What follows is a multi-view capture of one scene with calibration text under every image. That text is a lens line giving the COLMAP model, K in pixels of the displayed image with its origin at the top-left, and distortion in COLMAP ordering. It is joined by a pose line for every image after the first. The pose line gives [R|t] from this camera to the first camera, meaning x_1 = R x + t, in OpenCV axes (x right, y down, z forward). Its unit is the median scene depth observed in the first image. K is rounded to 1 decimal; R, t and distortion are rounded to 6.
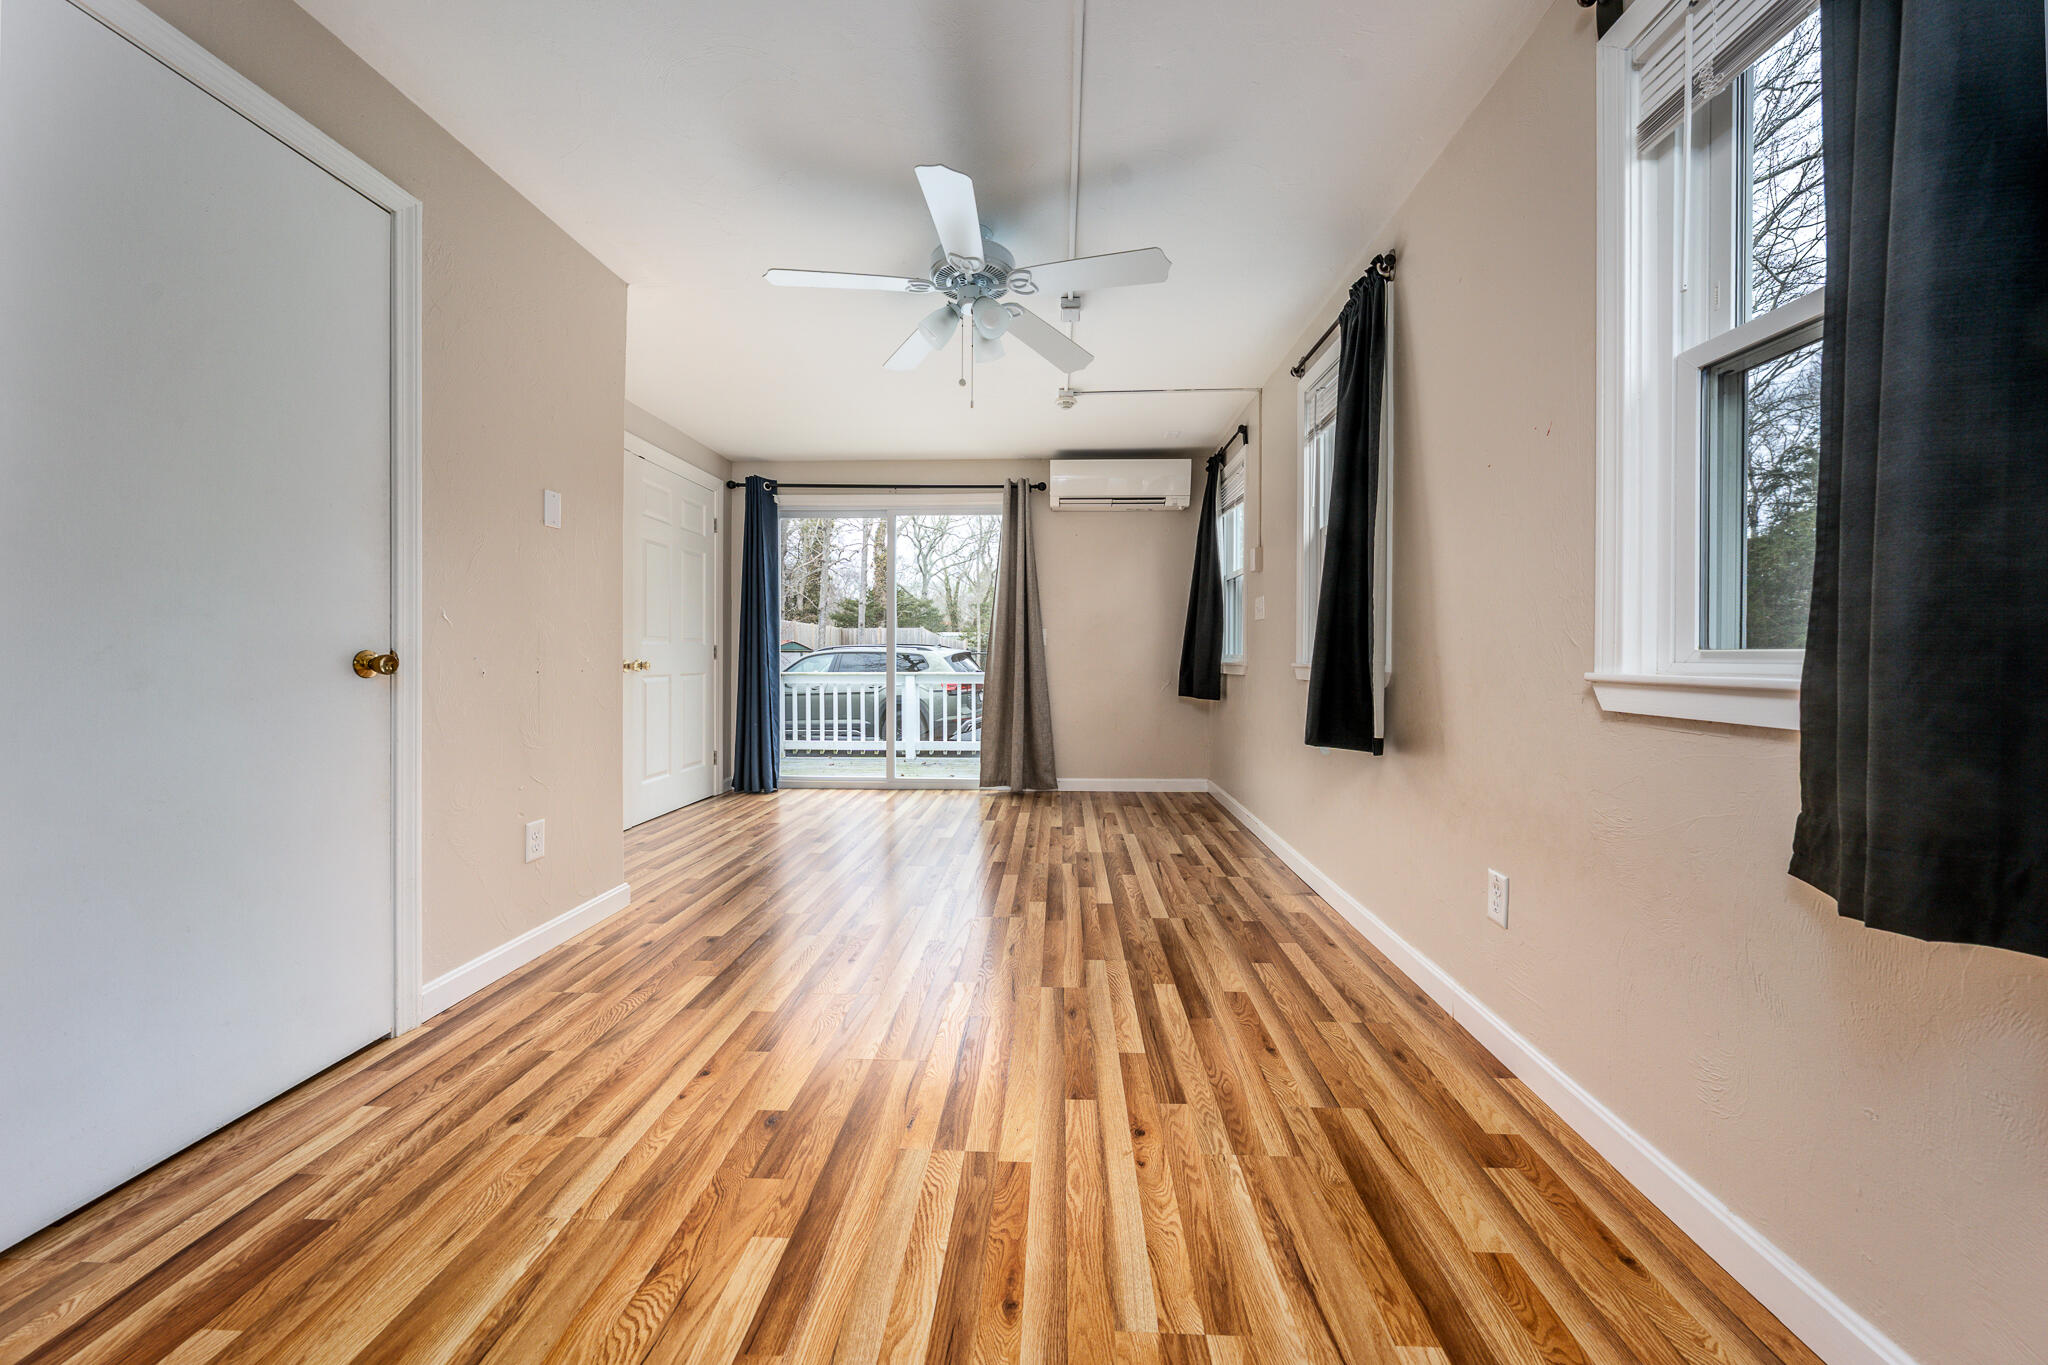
lens RADIAL K [[709.5, 0, 1032.9], [0, 709.5, 645.1], [0, 0, 1]] dist [-0.001062, -0.000007]
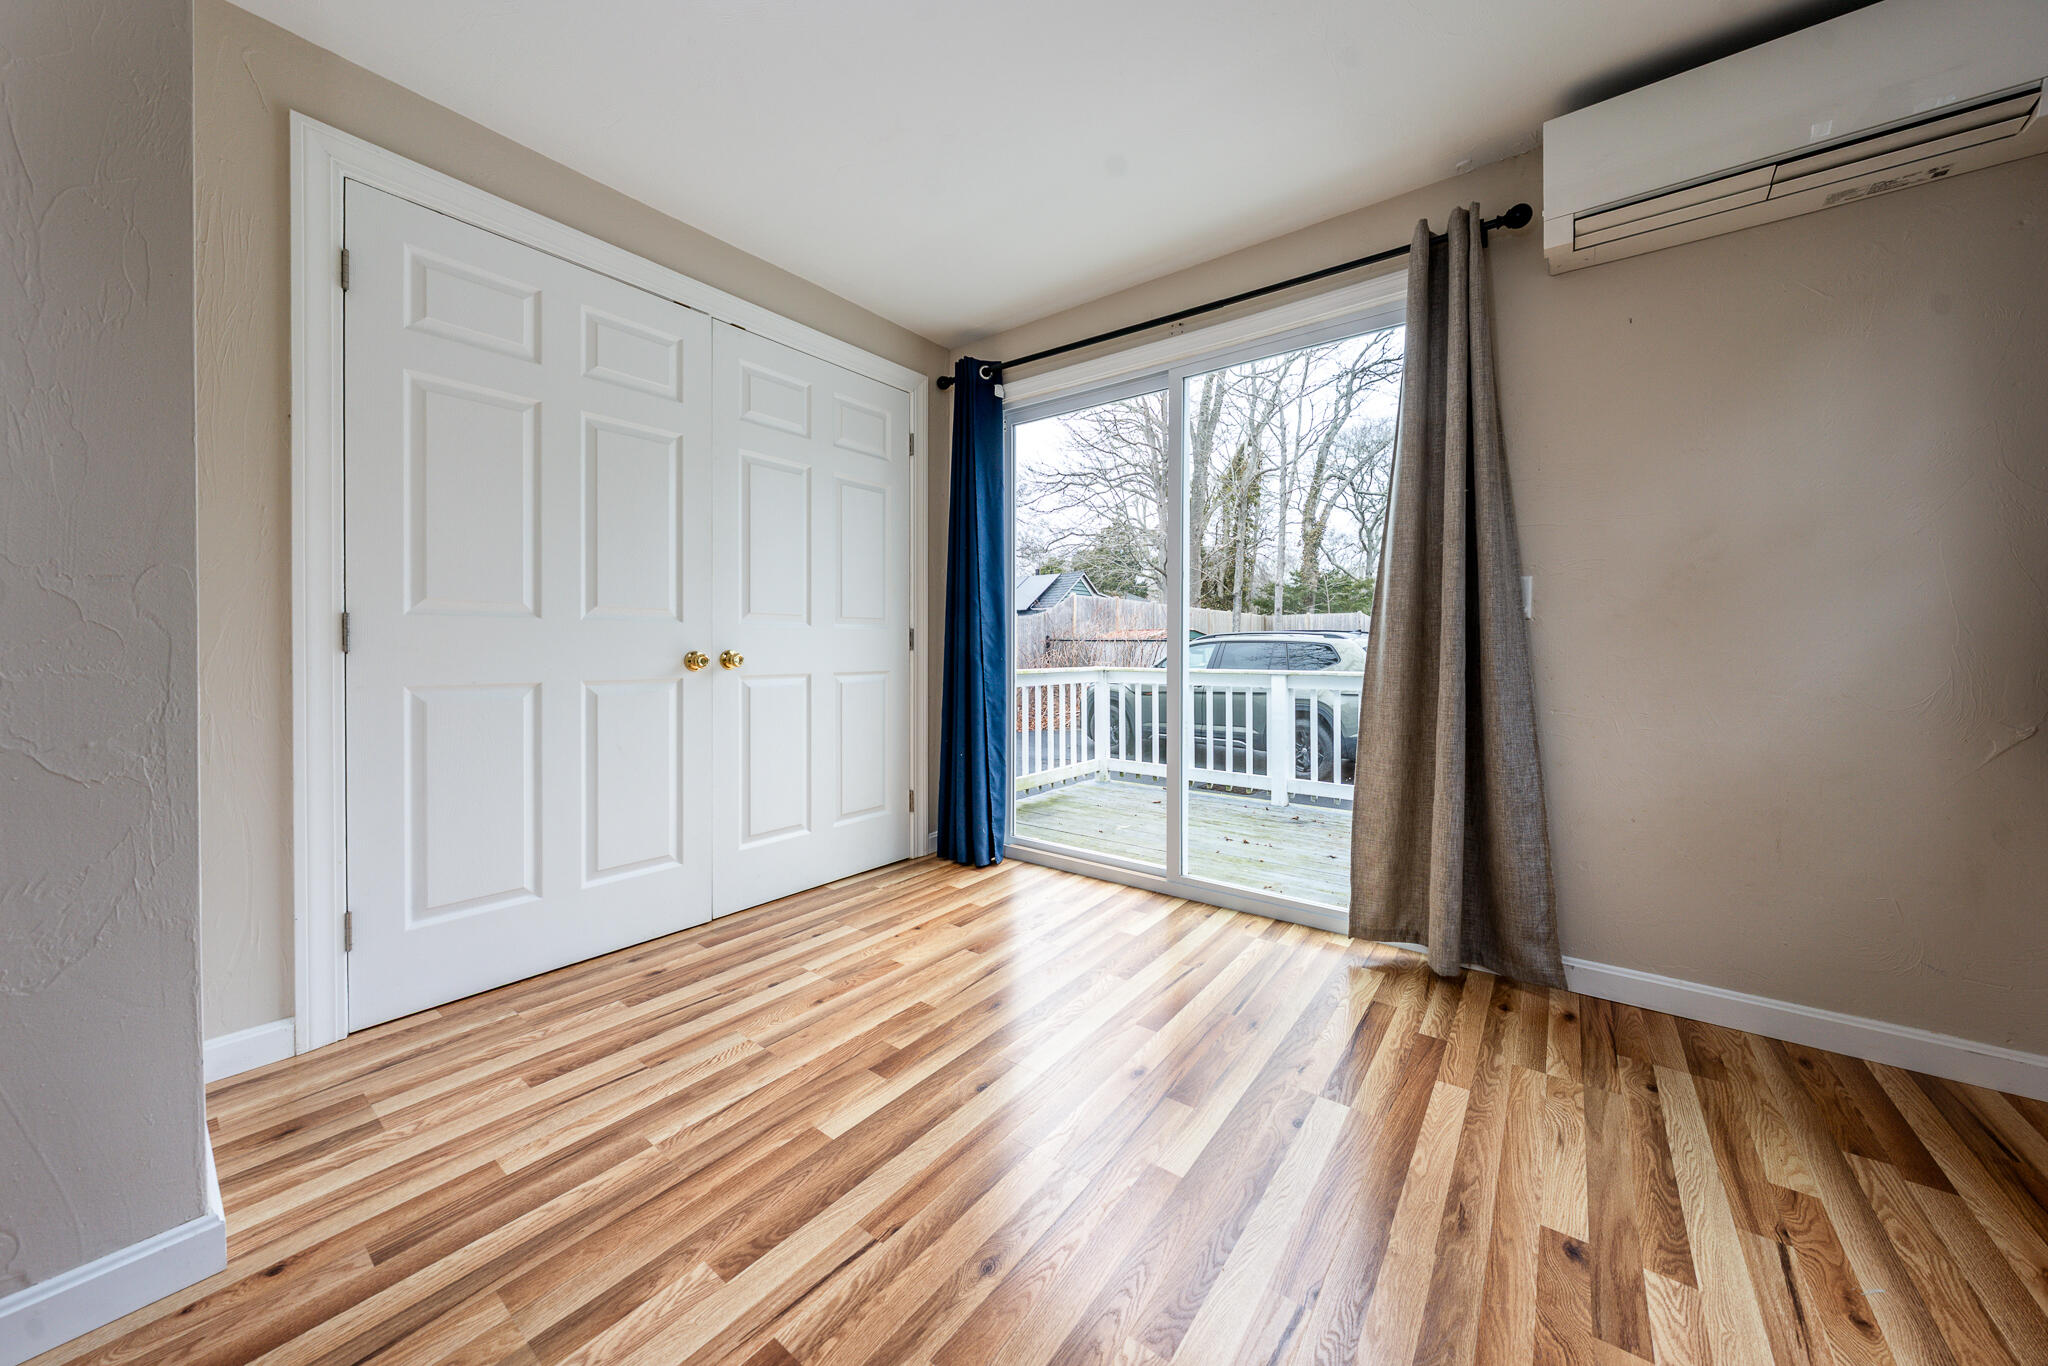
lens RADIAL K [[709.5, 0, 1032.9], [0, 709.5, 645.6], [0, 0, 1]] dist [-0.001062, -0.000007]
pose [[0.824002, 0.001492, -0.566585, 0.013575], [0.007244, 0.999887, 0.013168, 0.008178], [0.566541, -0.014954, 0.823898, 0.511124]]
